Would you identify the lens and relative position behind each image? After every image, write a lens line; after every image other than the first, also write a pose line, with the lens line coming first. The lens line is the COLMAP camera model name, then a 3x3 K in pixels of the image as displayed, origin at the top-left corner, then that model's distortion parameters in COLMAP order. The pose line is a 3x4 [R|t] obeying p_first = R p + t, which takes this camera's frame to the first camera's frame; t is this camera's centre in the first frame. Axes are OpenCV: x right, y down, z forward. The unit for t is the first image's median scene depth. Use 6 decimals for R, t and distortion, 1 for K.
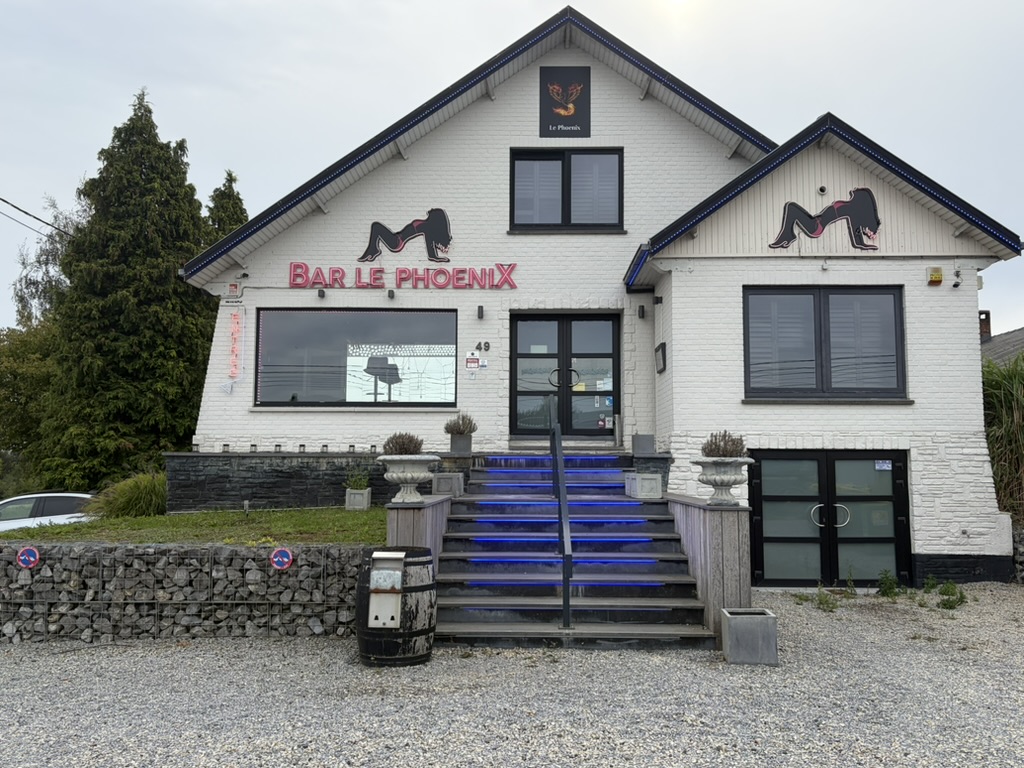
lens RADIAL K [[806.0, 0, 545.6], [0, 806.0, 400.6], [0, 0, 1]] dist [0.052644, -0.058992]
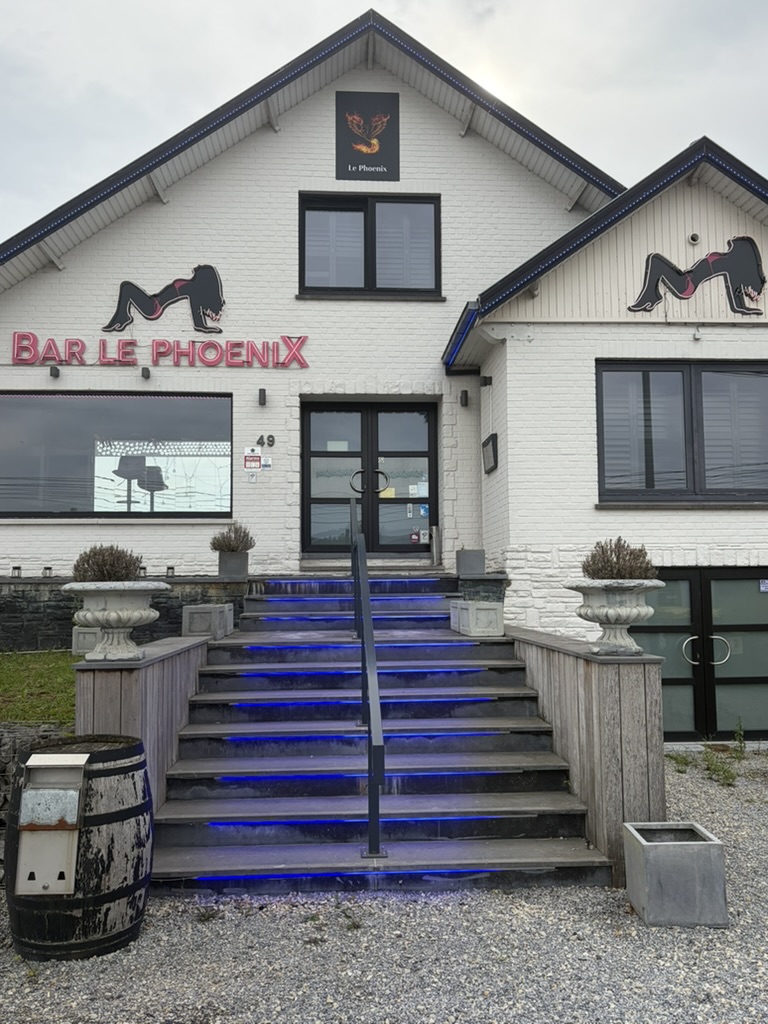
lens RADIAL K [[806.0, 0, 405.2], [0, 806.0, 524.8], [0, 0, 1]] dist [0.052644, -0.058992]
pose [[0.997680, -0.005667, 0.067846, 0.004639], [0.005377, 0.999976, 0.004457, 0.012607], [-0.067870, -0.004082, 0.997686, 0.202475]]
